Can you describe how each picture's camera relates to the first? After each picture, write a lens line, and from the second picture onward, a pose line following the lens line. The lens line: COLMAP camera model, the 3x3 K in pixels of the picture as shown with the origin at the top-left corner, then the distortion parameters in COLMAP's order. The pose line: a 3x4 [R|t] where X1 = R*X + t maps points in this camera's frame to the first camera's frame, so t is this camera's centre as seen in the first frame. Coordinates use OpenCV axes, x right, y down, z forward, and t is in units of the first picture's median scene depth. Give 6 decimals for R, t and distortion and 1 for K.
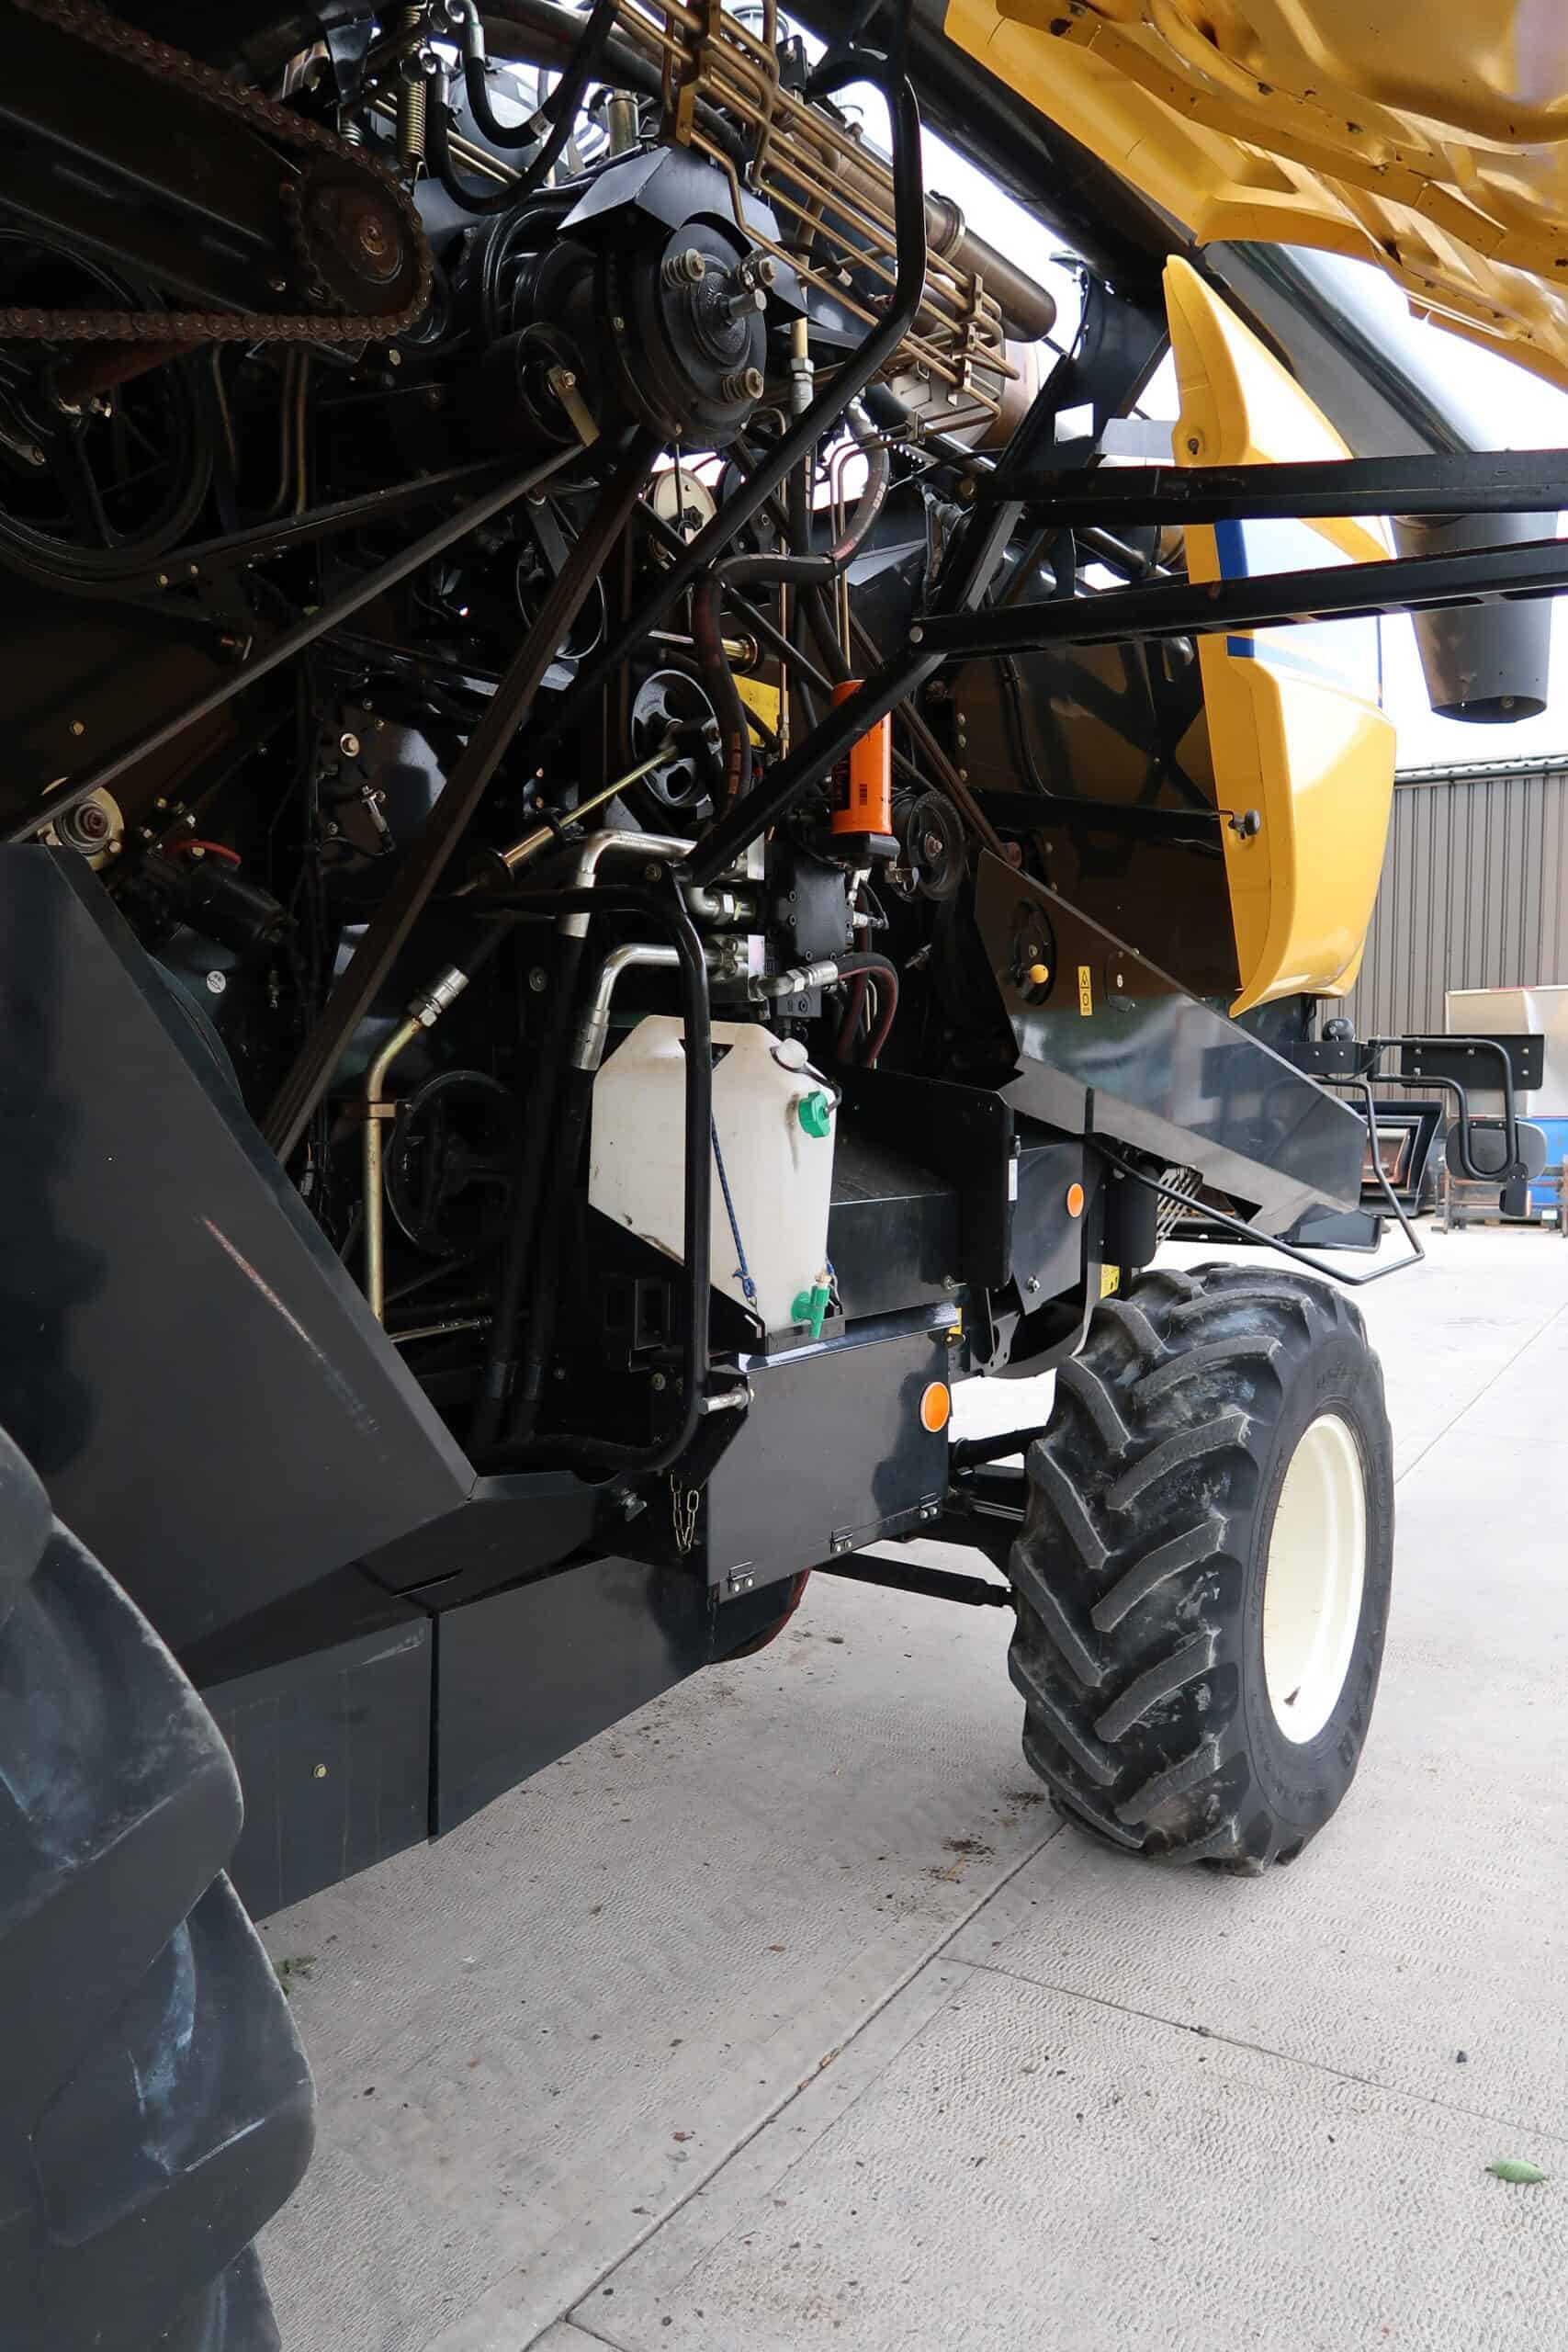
lens RADIAL K [[1624.8, 0, 790.0], [0, 1624.8, 1170.3], [0, 0, 1]] dist [-0.021414, 0.005483]
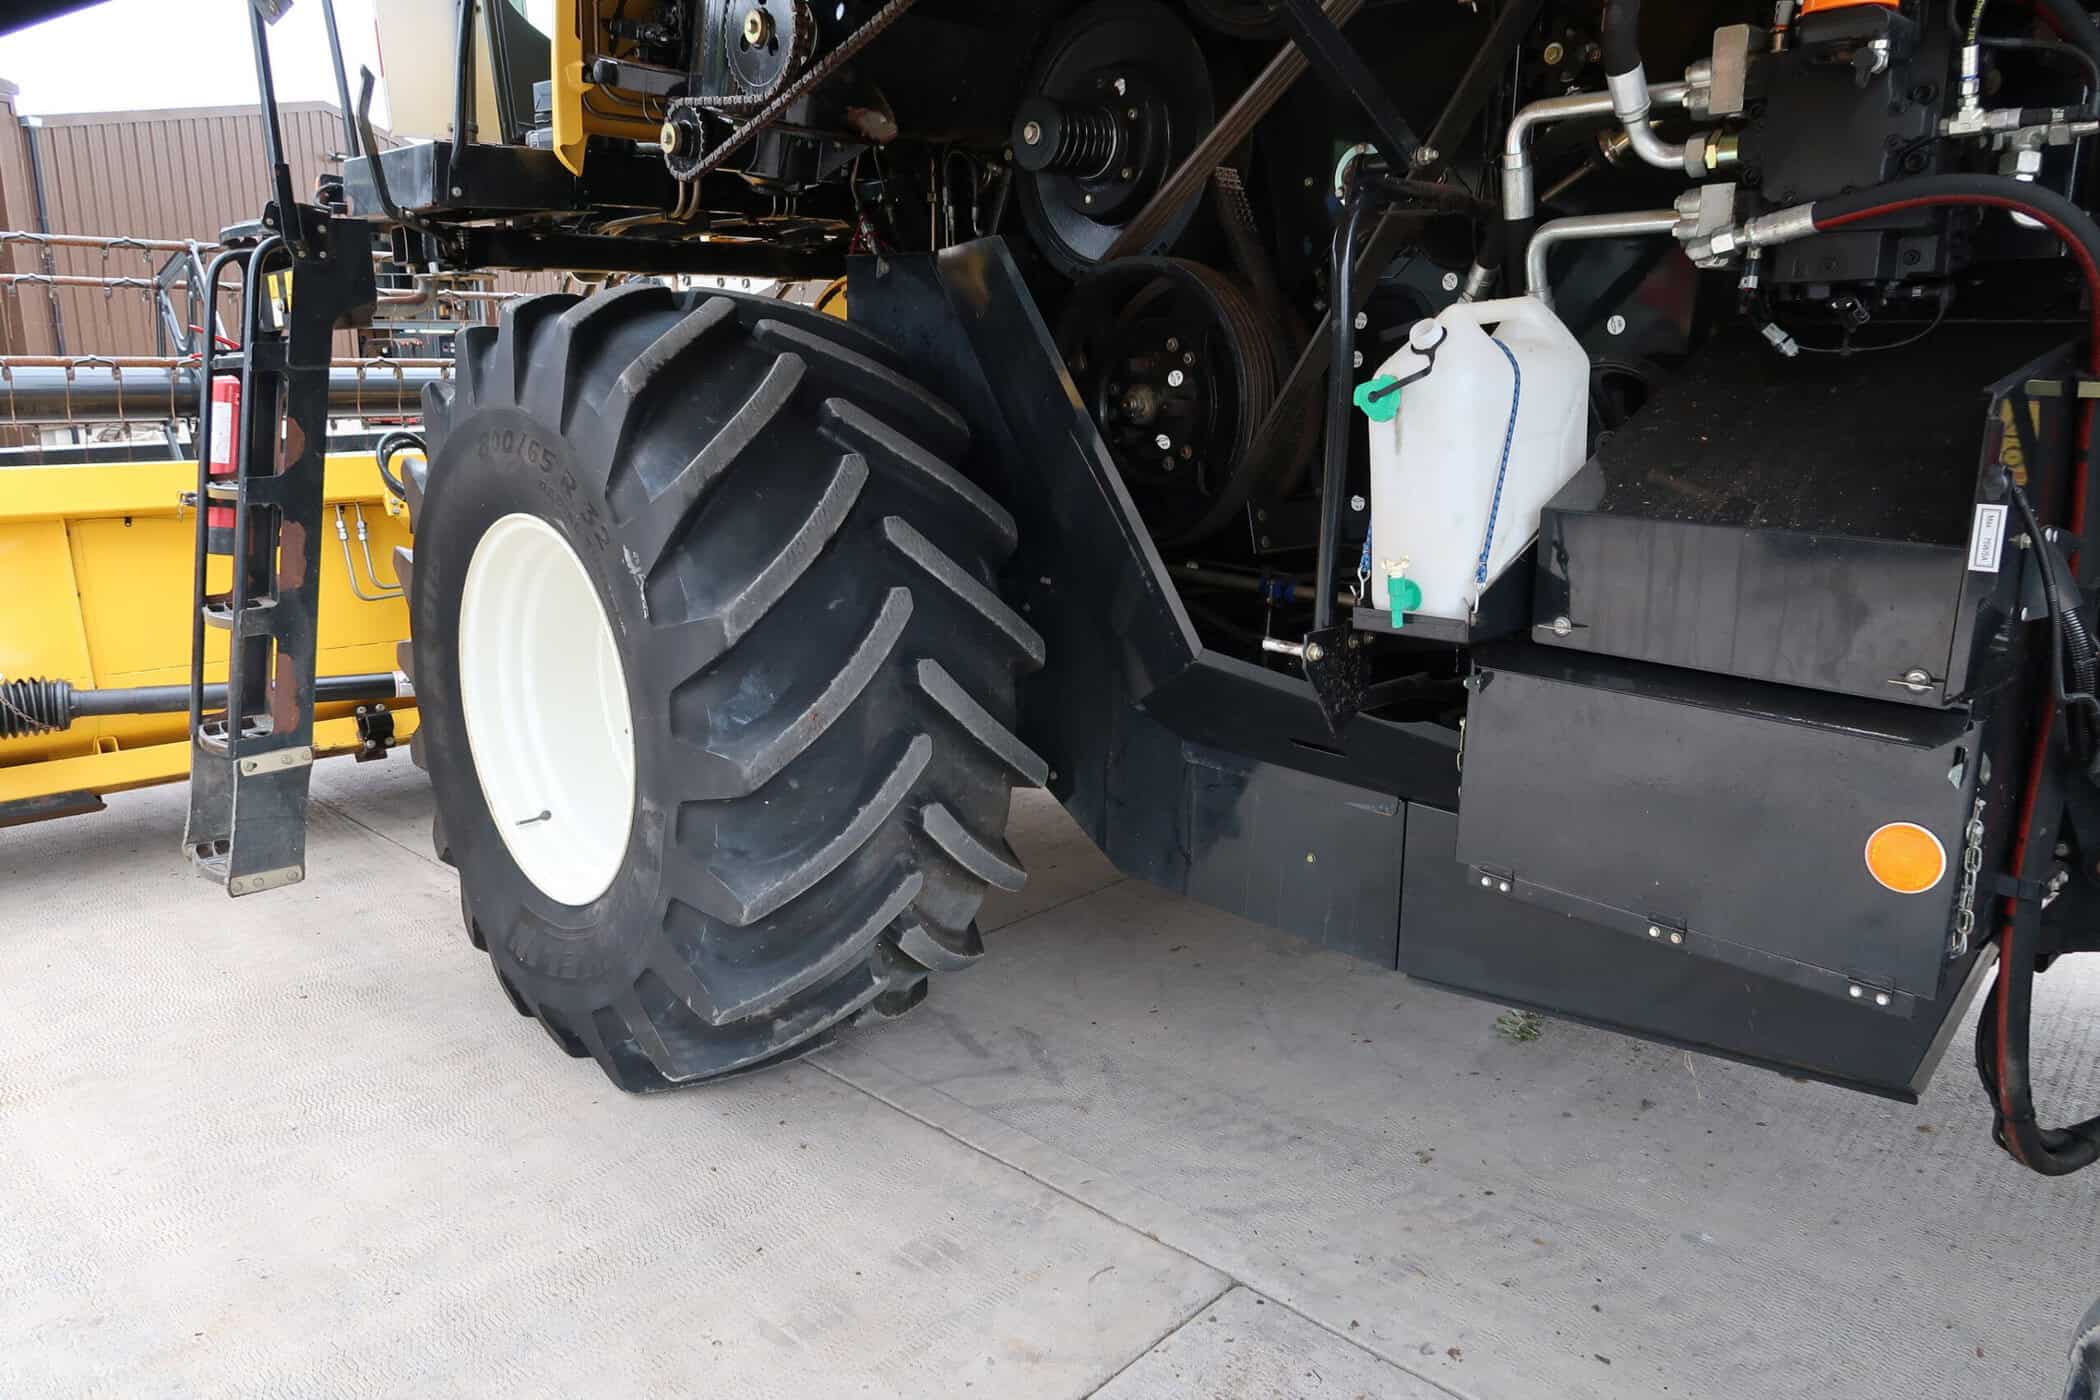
lens RADIAL K [[1450.8, 0, 1050.0], [0, 1450.8, 700.0], [0, 0, 1]] dist [-0.021414, 0.005483]
pose [[-0.165216, 0.232940, -0.958354, 0.652396], [-0.058001, 0.967731, 0.245218, -0.041687], [0.984550, 0.096099, -0.146374, 0.666917]]
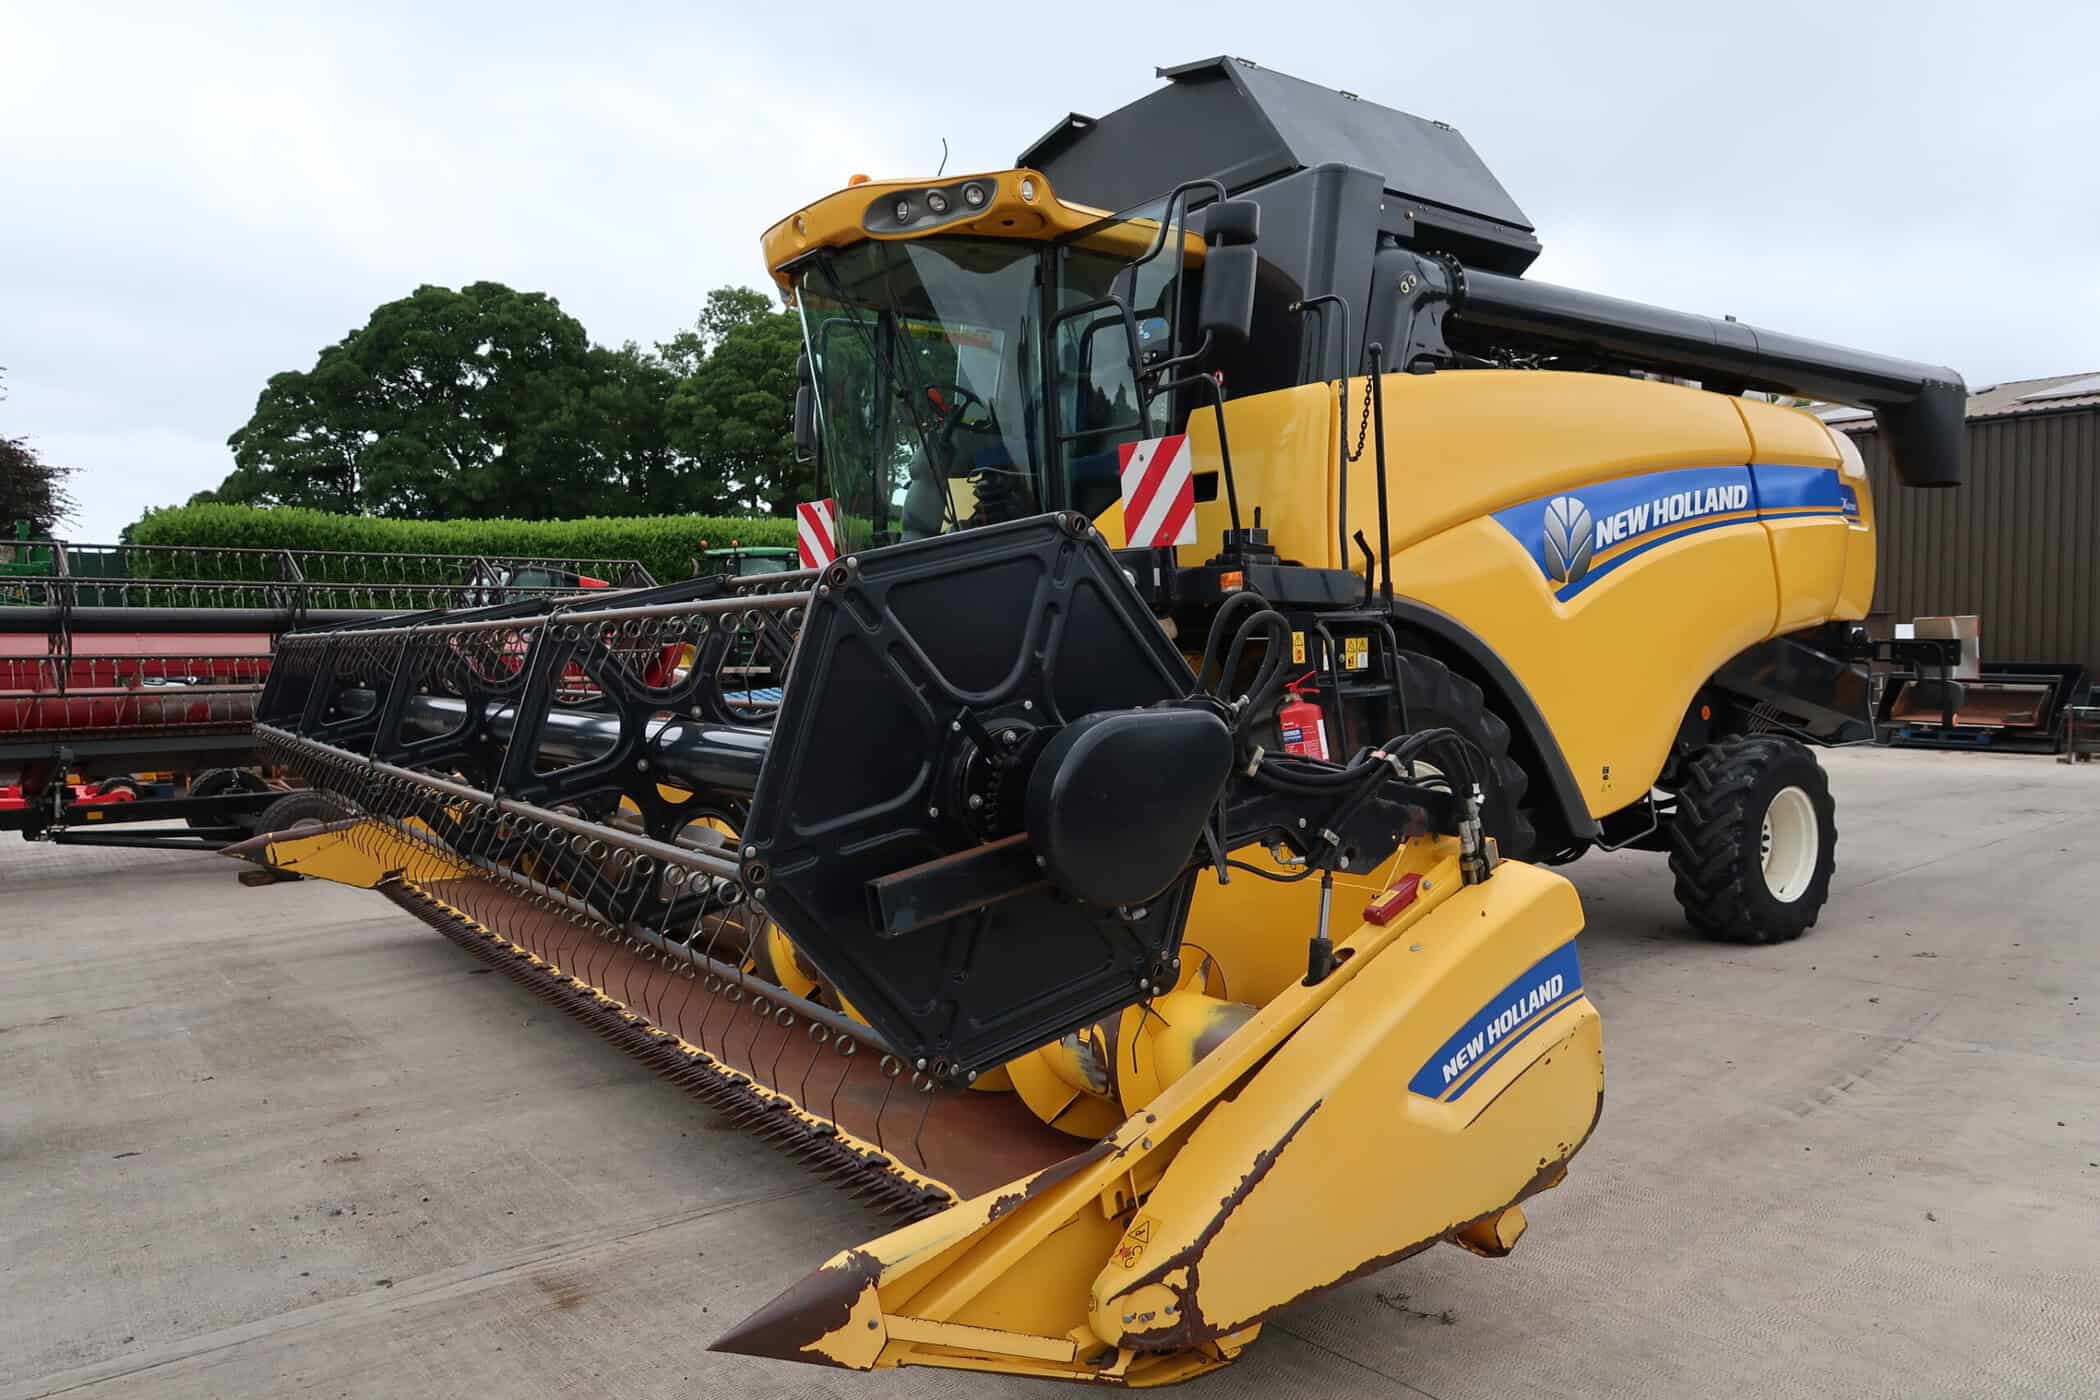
lens RADIAL K [[1447.2, 0, 1044.4], [0, 1447.2, 706.0], [0, 0, 1]] dist [-0.027094, 0.008341]
pose [[0.953554, 0.004214, -0.301192, -0.166329], [-0.007494, 0.999925, -0.009734, 0.050736], [0.301129, 0.011539, 0.953514, -1.907322]]
